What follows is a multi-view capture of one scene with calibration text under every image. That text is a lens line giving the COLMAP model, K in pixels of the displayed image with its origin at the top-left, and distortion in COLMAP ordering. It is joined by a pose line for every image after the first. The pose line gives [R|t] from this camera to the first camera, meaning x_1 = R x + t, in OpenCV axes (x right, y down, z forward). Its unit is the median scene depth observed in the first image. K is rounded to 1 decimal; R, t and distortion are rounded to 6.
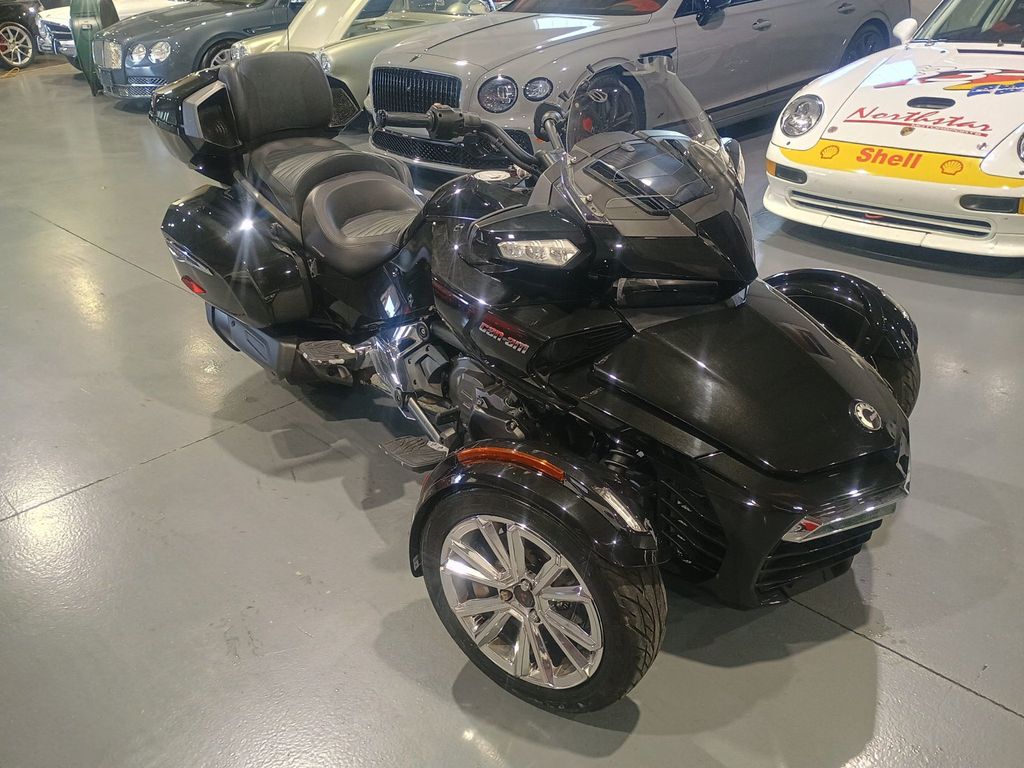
lens RADIAL K [[864.5, 0, 512.0], [0, 864.5, 384.0], [0, 0, 1]] dist [0.038176, -0.056569]
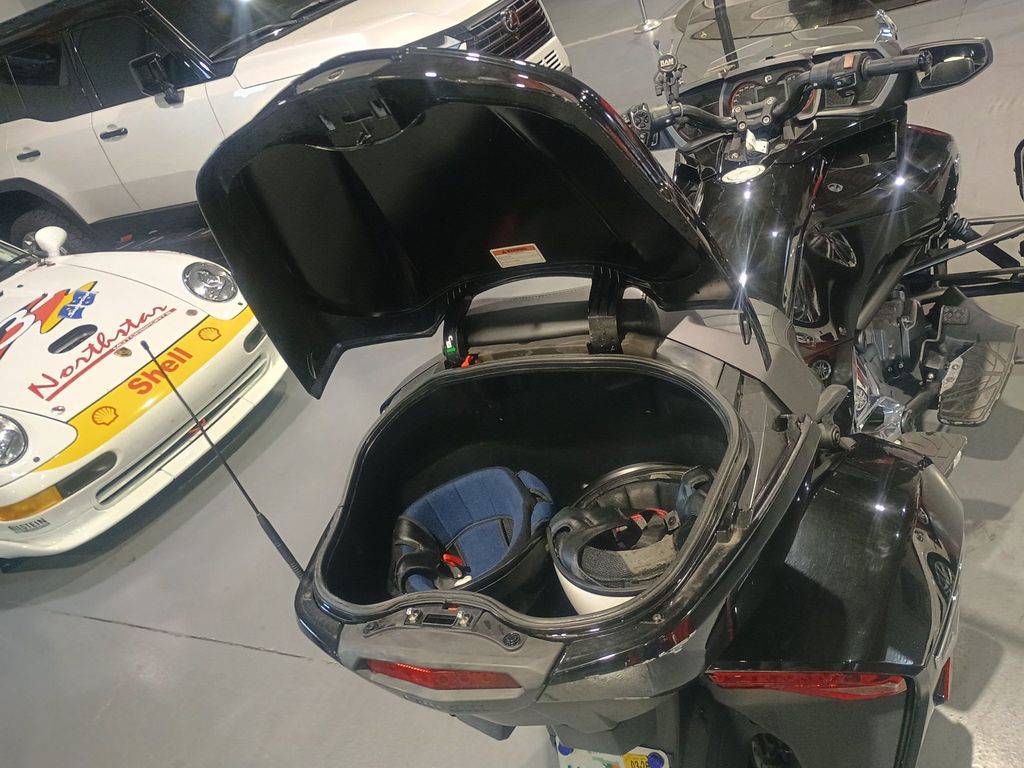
lens RADIAL K [[864.5, 0, 512.0], [0, 864.5, 384.0], [0, 0, 1]] dist [0.038176, -0.056569]
pose [[-0.252800, -0.351773, 0.901304, -0.589070], [0.719677, 0.554250, 0.418177, -0.488217], [-0.646651, 0.754362, 0.113048, 0.927021]]
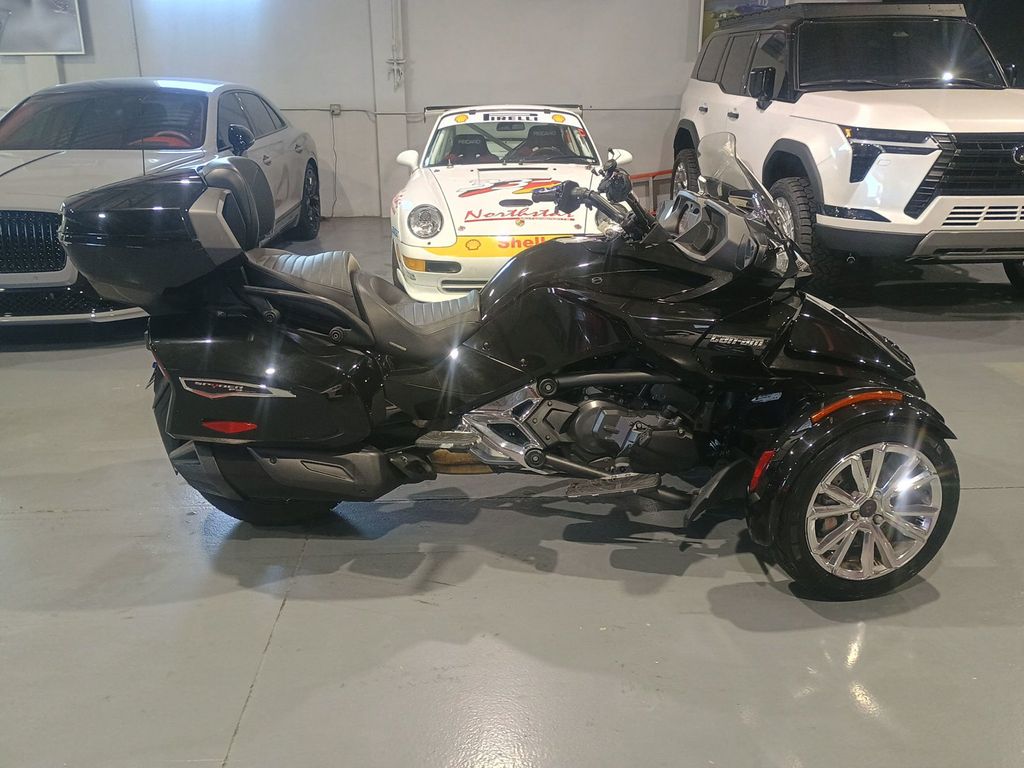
lens RADIAL K [[864.5, 0, 512.0], [0, 864.5, 384.0], [0, 0, 1]] dist [0.038176, -0.056569]
pose [[0.657574, -0.198617, 0.726737, -0.747488], [0.316571, 0.948176, -0.027307, -0.041363], [-0.683651, 0.248020, 0.686372, 0.242284]]
